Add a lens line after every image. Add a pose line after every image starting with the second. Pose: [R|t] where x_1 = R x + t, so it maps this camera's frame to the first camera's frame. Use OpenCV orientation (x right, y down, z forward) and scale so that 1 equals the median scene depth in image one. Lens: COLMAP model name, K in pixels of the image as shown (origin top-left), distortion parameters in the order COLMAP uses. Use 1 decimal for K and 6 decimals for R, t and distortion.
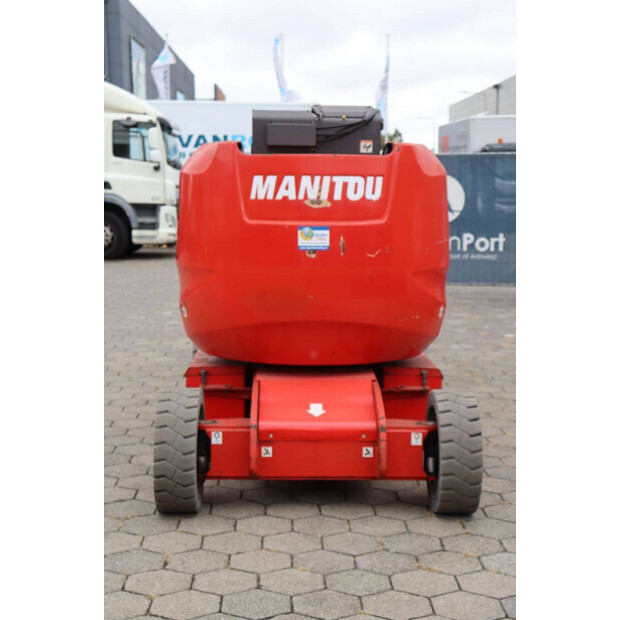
lens RADIAL K [[1038.4, 0, 311.4], [0, 1038.4, 306.7], [0, 0, 1]] dist [0.208101, 0.000000]
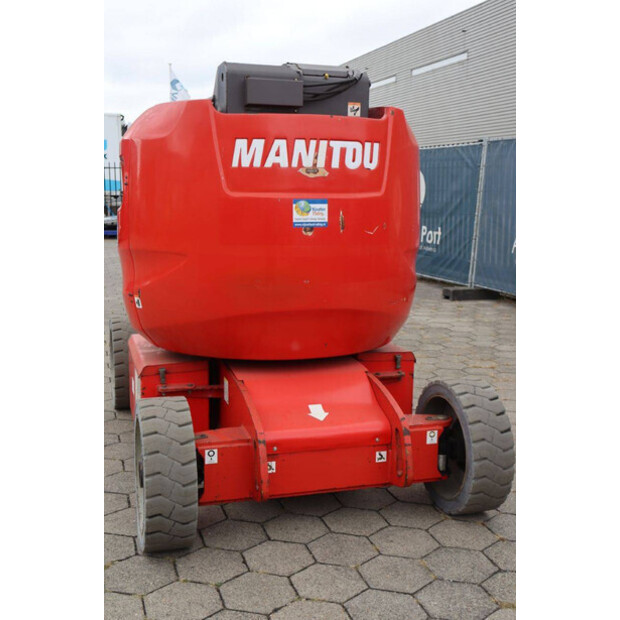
lens RADIAL K [[765.1, 0, 305.0], [0, 765.1, 306.5], [0, 0, 1]] dist [0.022698, 0.000000]
pose [[0.965101, -0.038834, 0.258983, -0.166653], [0.028045, 0.998583, 0.045226, -0.017770], [-0.260372, -0.036385, 0.964822, 0.389420]]
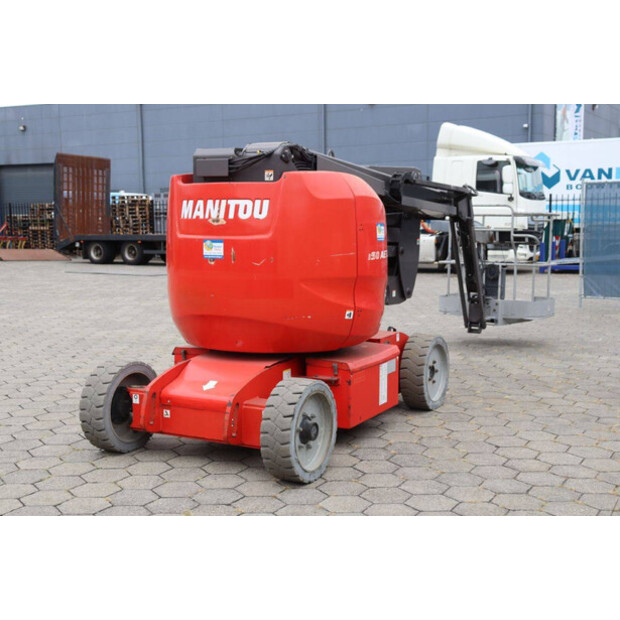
lens RADIAL K [[853.5, 0, 310.2], [0, 853.5, 312.5], [0, 0, 1]] dist [0.099658, 0.000000]
pose [[0.867403, 0.048216, -0.495264, 0.616535], [-0.049853, 0.998707, 0.009917, -0.005309], [0.495102, 0.016088, 0.868686, 0.158501]]
